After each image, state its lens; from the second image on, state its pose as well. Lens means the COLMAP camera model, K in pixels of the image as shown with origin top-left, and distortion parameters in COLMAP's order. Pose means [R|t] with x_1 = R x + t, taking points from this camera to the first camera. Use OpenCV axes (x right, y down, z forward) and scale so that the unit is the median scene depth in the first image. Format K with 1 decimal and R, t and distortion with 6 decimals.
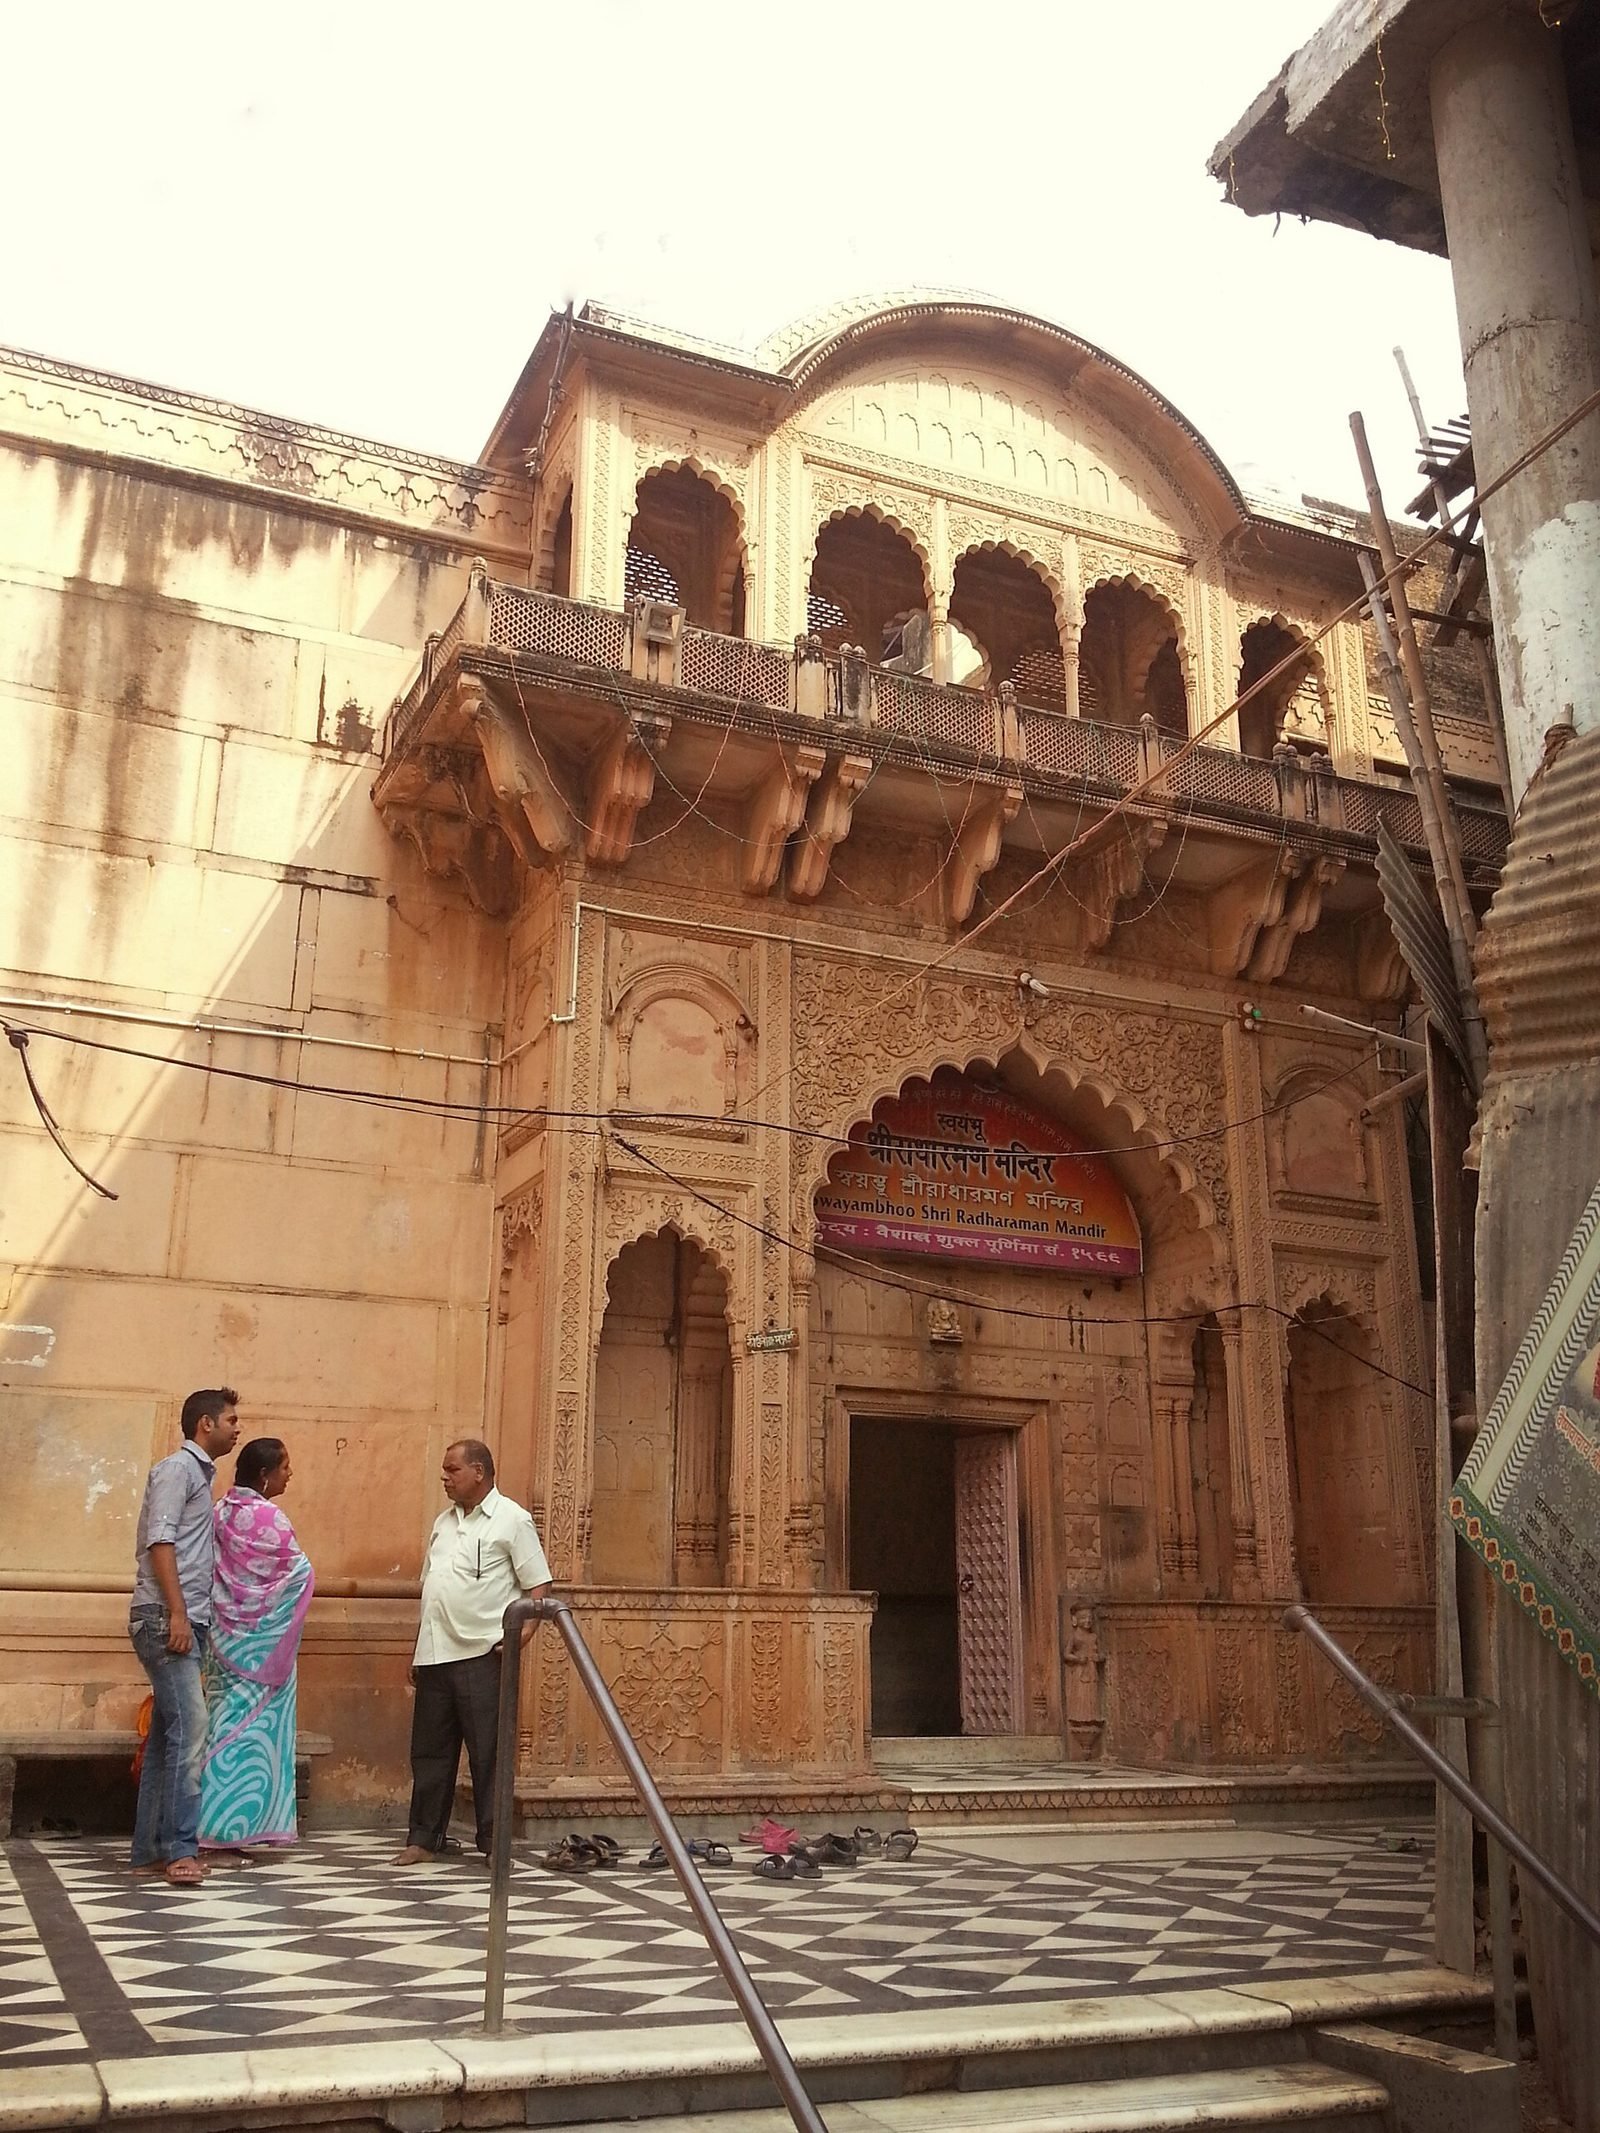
lens RADIAL K [[1893.7, 0, 801.6], [0, 1893.7, 1069.4], [0, 0, 1]] dist [0.020938, -0.003915]
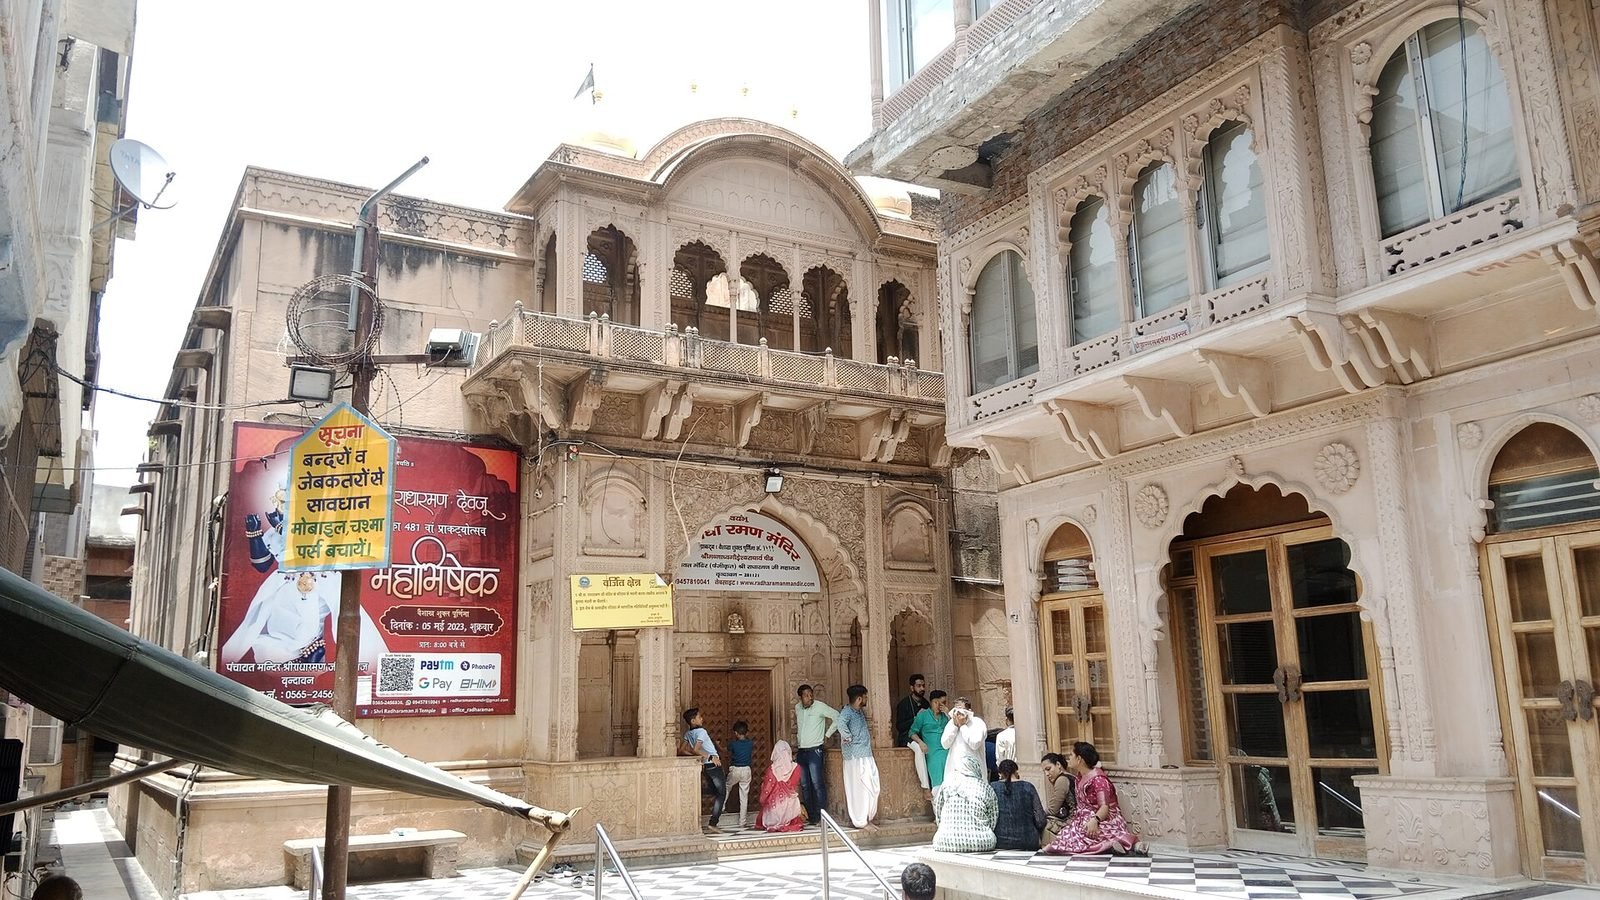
lens RADIAL K [[1236.1, 0, 801.4], [0, 1236.1, 449.5], [0, 0, 1]] dist [0.093309, 0.001507]
pose [[0.993455, -0.007009, 0.114011, -0.010328], [-0.004175, 0.995221, 0.097558, -0.207584], [-0.114150, -0.097396, 0.988678, -0.397552]]
